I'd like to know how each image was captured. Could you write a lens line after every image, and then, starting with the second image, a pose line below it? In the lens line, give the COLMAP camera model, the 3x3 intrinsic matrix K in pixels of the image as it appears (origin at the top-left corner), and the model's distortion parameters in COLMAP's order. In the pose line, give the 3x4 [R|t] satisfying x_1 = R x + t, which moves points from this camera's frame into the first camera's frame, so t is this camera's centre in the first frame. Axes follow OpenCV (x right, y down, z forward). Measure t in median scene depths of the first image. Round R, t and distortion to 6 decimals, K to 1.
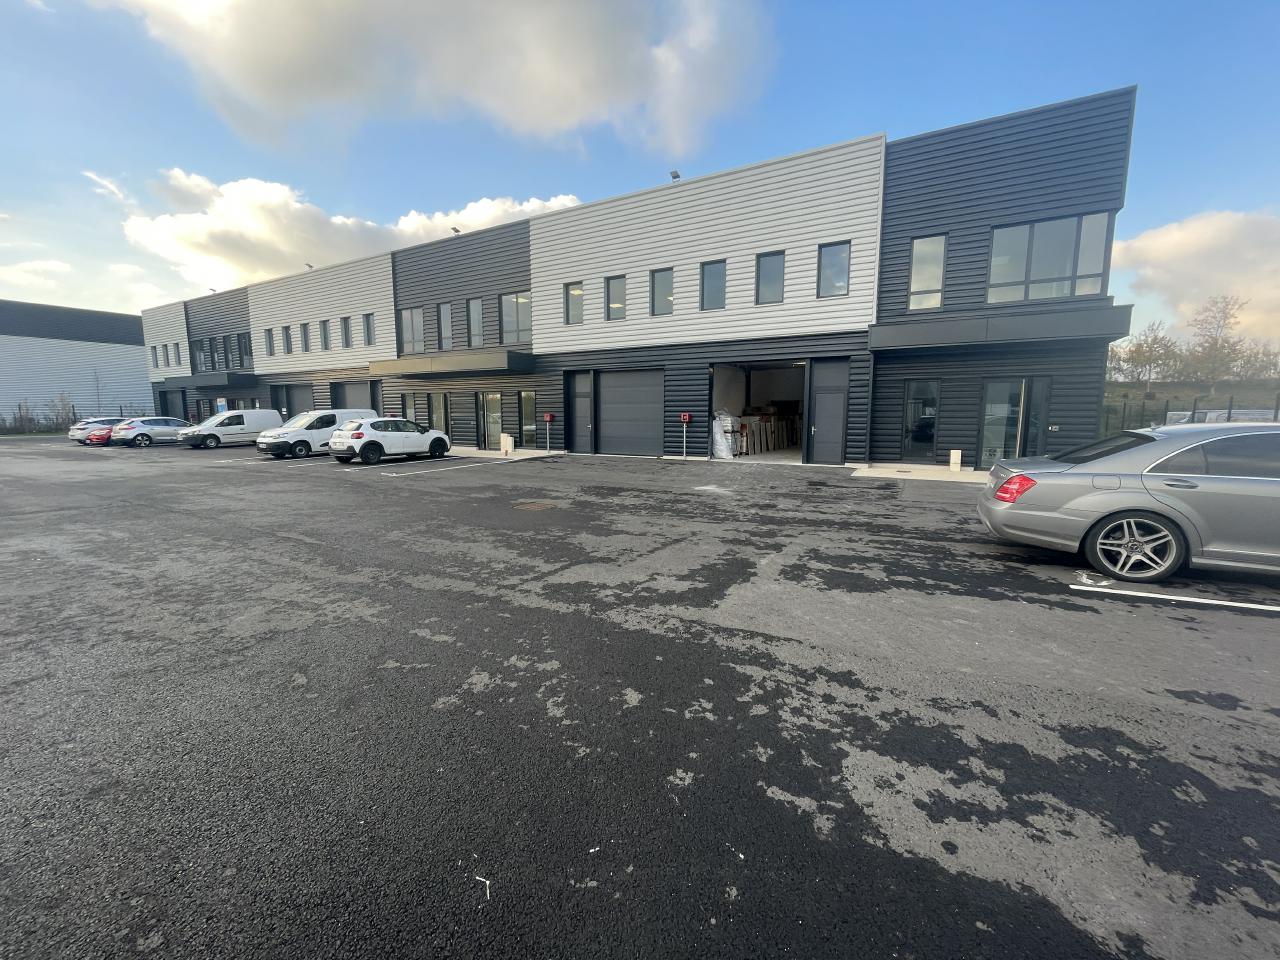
lens RADIAL K [[520.8, 0, 620.6], [0, 520.8, 488.6], [0, 0, 1]] dist [-0.004505, -0.000120]
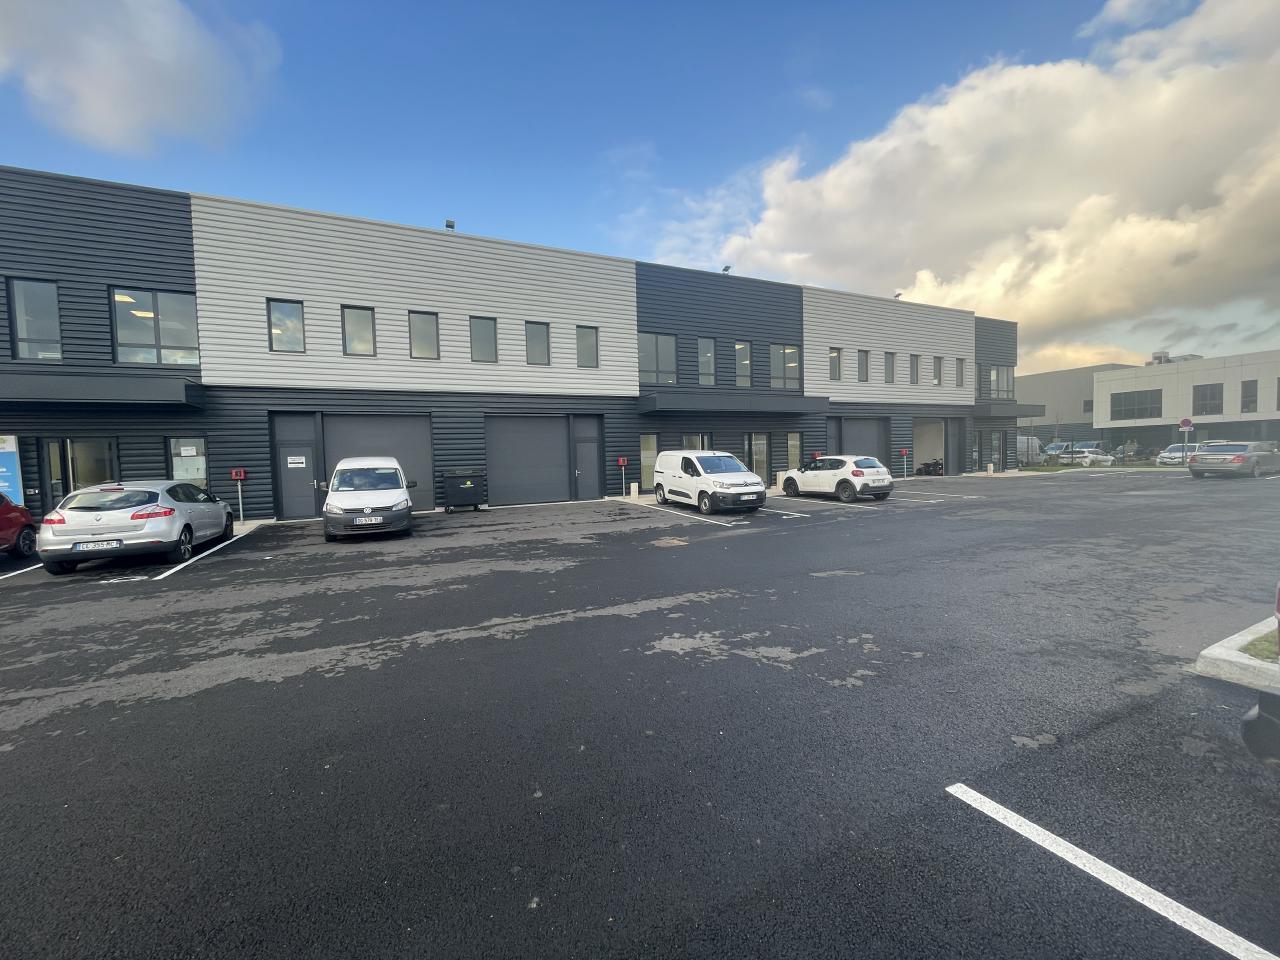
lens RADIAL K [[520.8, 0, 642.5], [0, 520.8, 478.6], [0, 0, 1]] dist [-0.004505, -0.000120]
pose [[0.559453, -0.049424, 0.827388, -0.466689], [0.149117, 0.987935, -0.041814, -0.024440], [-0.815339, 0.146770, 0.560073, 0.186276]]
